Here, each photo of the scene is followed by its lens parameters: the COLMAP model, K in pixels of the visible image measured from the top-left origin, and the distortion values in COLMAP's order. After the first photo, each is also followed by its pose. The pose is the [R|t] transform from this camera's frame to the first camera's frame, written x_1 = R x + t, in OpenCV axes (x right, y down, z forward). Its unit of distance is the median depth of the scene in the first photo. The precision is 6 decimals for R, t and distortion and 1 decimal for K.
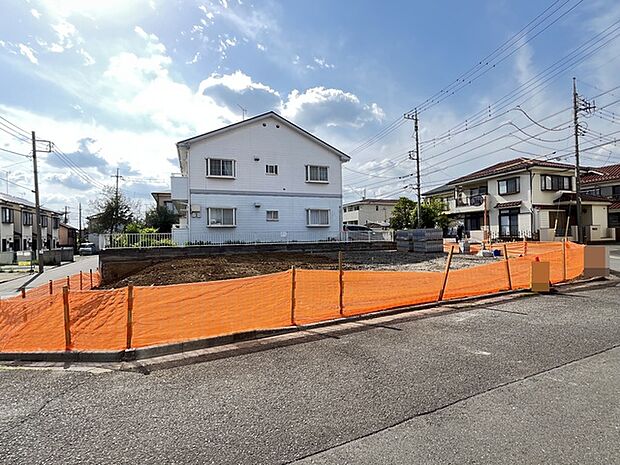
lens RADIAL K [[302.7, 0, 311.2], [0, 302.7, 237.5], [0, 0, 1]] dist [0.000743, -0.001854]
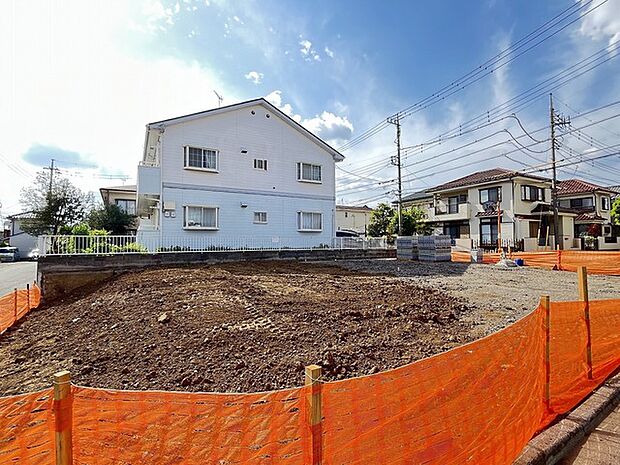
lens RADIAL K [[302.7, 0, 310.0], [0, 302.7, 237.1], [0, 0, 1]] dist [0.000743, -0.001854]
pose [[0.987958, 0.015851, 0.153907, -0.099537], [-0.012022, 0.999595, -0.025779, 0.002719], [-0.154253, 0.023618, 0.987749, 0.105555]]
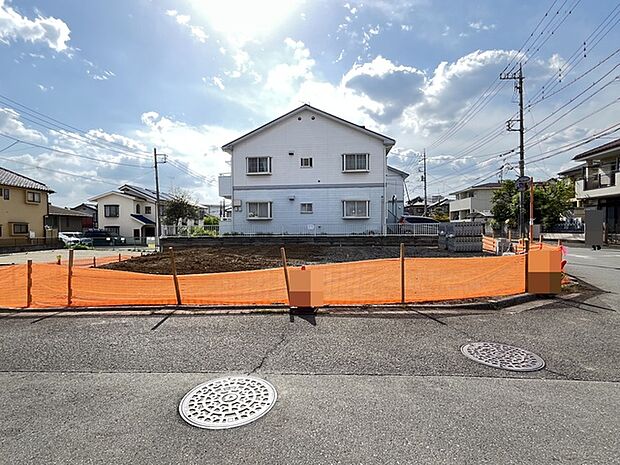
lens RADIAL K [[302.7, 0, 310.5], [0, 302.7, 229.2], [0, 0, 1]] dist [0.000743, -0.001854]
pose [[0.893717, 0.015480, -0.448364, 0.279108], [-0.009960, 0.999843, 0.014668, -0.013636], [0.448521, -0.008643, 0.893731, 0.083945]]
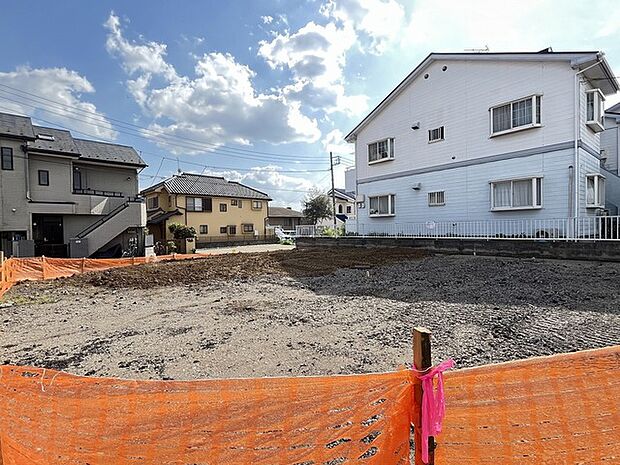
lens RADIAL K [[302.7, 0, 315.2], [0, 302.7, 233.9], [0, 0, 1]] dist [0.000743, -0.001854]
pose [[0.312774, 0.034439, -0.949203, 0.390296], [0.012962, 0.999095, 0.040520, -0.017222], [0.949739, -0.024978, 0.312044, 0.410028]]
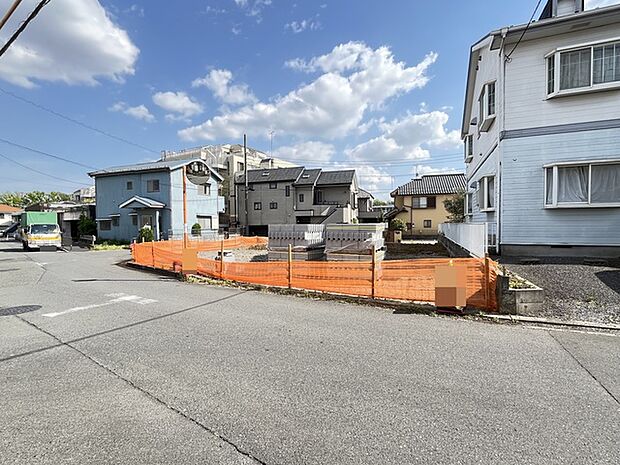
lens RADIAL K [[302.7, 0, 312.9], [0, 302.7, 222.6], [0, 0, 1]] dist [0.000743, -0.001854]
pose [[-0.692351, 0.026564, -0.721072, 0.477553], [0.025154, 0.999603, 0.012673, -0.028749], [0.721122, -0.009364, -0.692744, 0.962205]]
